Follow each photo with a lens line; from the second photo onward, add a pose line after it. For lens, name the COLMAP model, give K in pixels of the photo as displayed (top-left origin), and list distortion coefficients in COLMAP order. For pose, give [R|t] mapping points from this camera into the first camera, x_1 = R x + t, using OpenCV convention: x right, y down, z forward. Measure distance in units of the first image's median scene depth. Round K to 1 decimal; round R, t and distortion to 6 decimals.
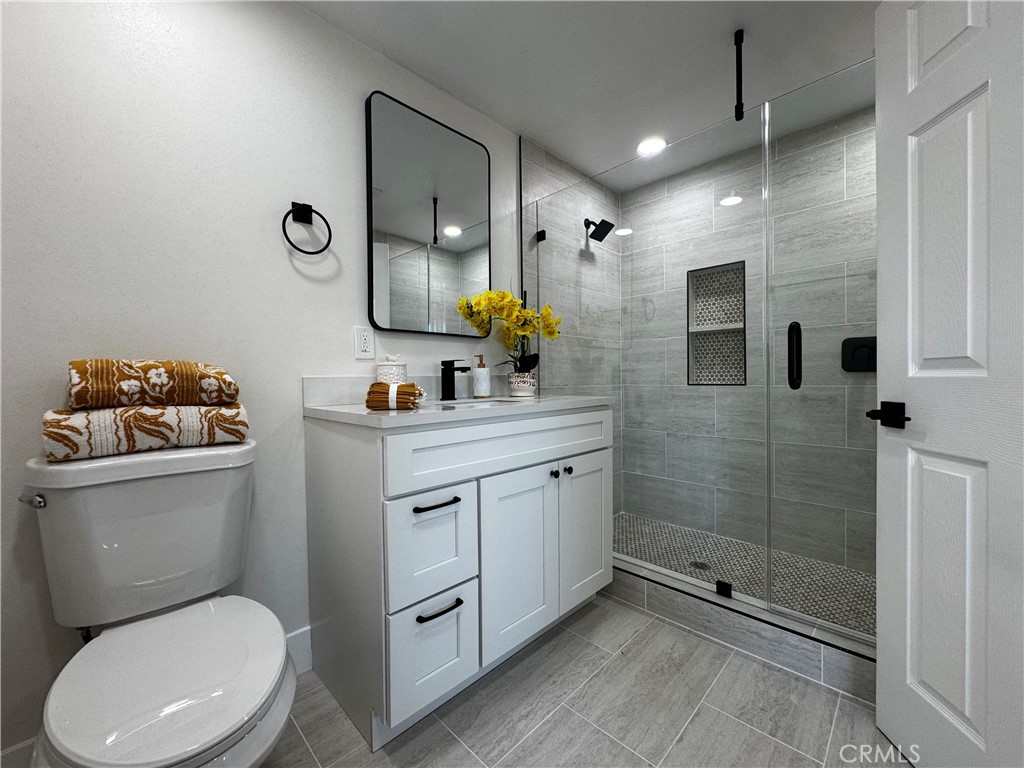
lens RADIAL K [[410.9, 0, 509.4], [0, 410.9, 382.1], [0, 0, 1]] dist [-0.003074, 0.000412]
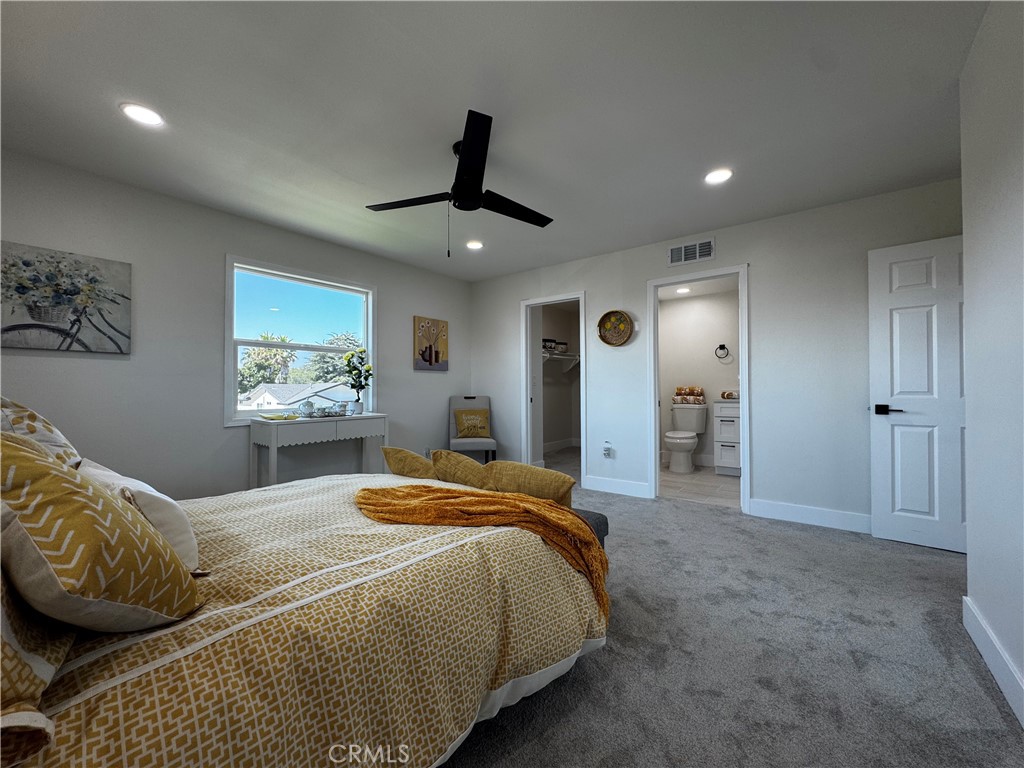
lens RADIAL K [[410.9, 0, 509.4], [0, 410.9, 382.1], [0, 0, 1]] dist [-0.003074, 0.000412]
pose [[0.125549, -0.002339, -0.992085, 2.199543], [-0.005014, 0.999983, -0.002992, -0.049232], [0.992075, 0.005350, 0.125536, -1.041736]]
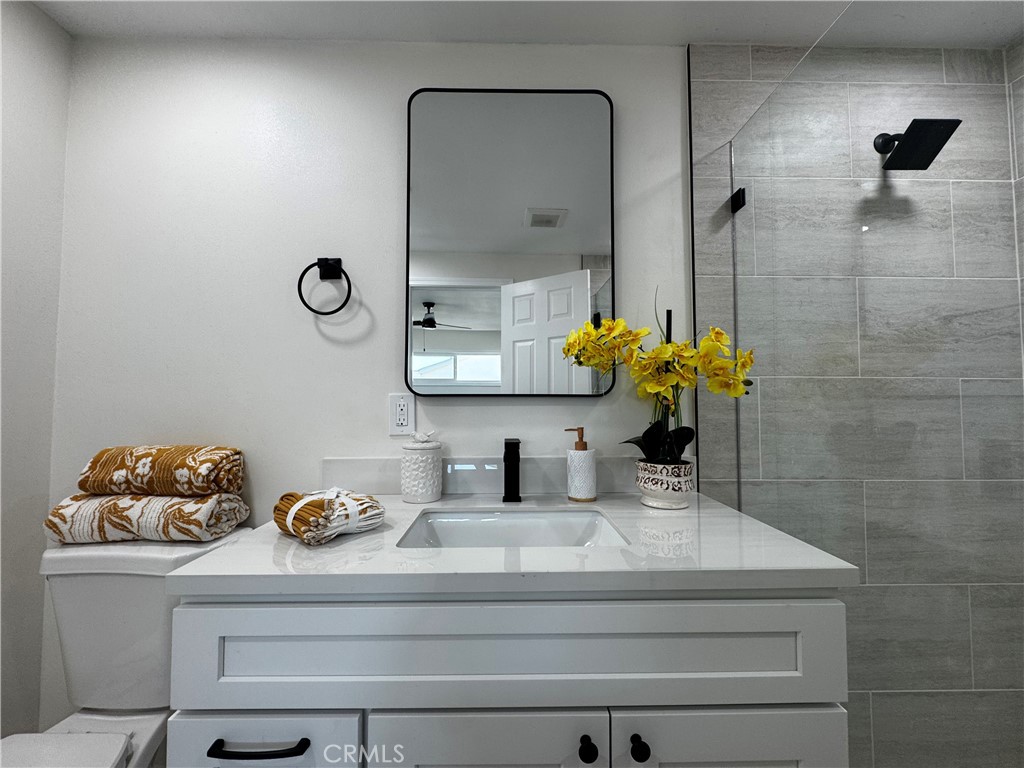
lens RADIAL K [[410.9, 0, 509.4], [0, 410.9, 382.1], [0, 0, 1]] dist [-0.003074, 0.000412]
pose [[0.719537, -0.022199, -0.694100, 0.267411], [-0.014412, 0.998796, -0.046883, -0.099457], [0.694305, 0.043738, 0.718351, 0.473941]]
